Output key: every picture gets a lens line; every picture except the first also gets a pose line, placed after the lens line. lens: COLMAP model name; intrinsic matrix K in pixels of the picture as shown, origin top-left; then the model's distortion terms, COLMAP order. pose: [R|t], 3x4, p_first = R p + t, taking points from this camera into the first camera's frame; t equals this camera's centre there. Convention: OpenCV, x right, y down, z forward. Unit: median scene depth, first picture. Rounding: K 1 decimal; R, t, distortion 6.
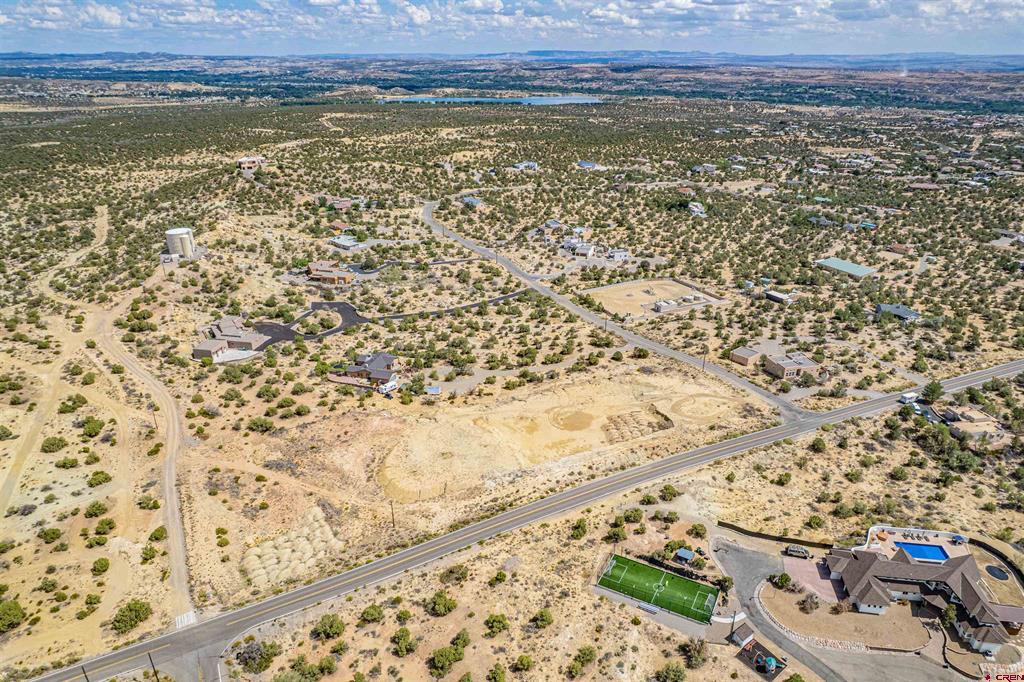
lens RADIAL K [[651.6, 0, 516.8], [0, 651.6, 343.6], [0, 0, 1]] dist [-0.079083, 0.072803]
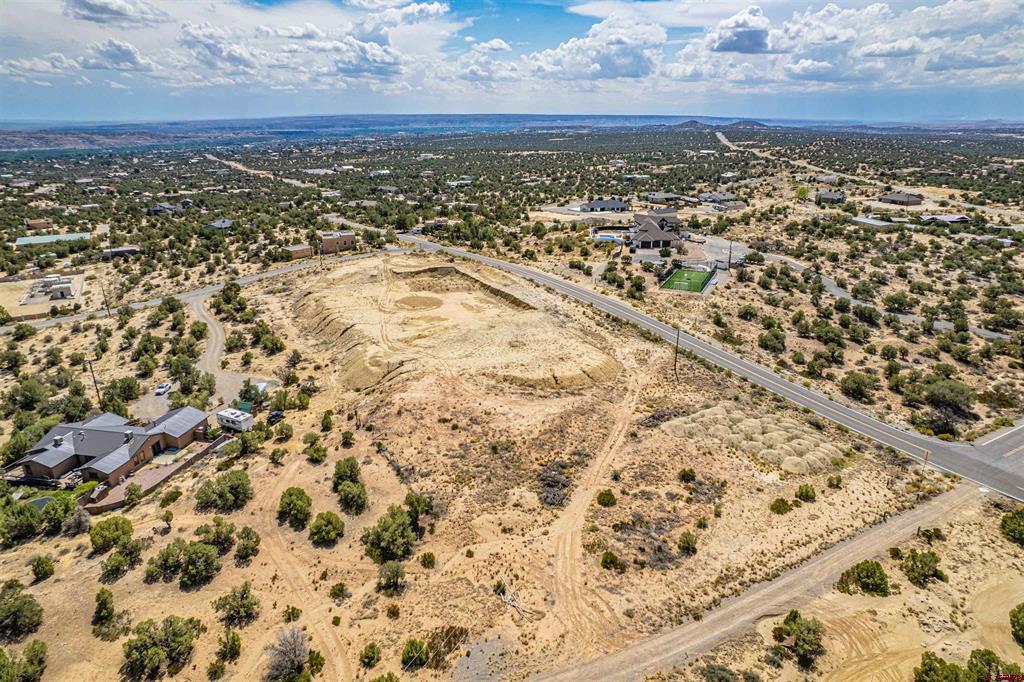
lens RADIAL K [[651.6, 0, 516.8], [0, 651.6, 343.6], [0, 0, 1]] dist [-0.079083, 0.072803]
pose [[-0.052607, -0.336226, 0.940311, -0.837311], [0.416633, 0.848359, 0.326656, -0.058315], [-0.907551, 0.408949, 0.095453, 1.038415]]
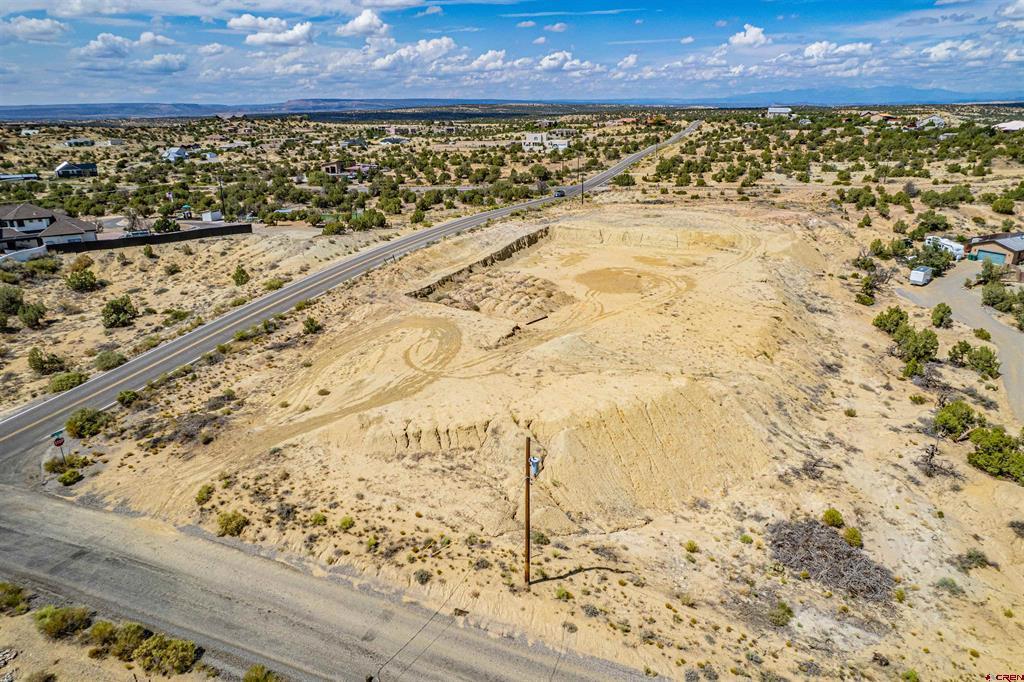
lens RADIAL K [[651.6, 0, 516.8], [0, 651.6, 343.6], [0, 0, 1]] dist [-0.079083, 0.072803]
pose [[-0.742352, 0.236471, -0.626893, 0.527593], [-0.270376, 0.750353, 0.603214, -0.120343], [0.613033, 0.617295, -0.493090, 1.491698]]
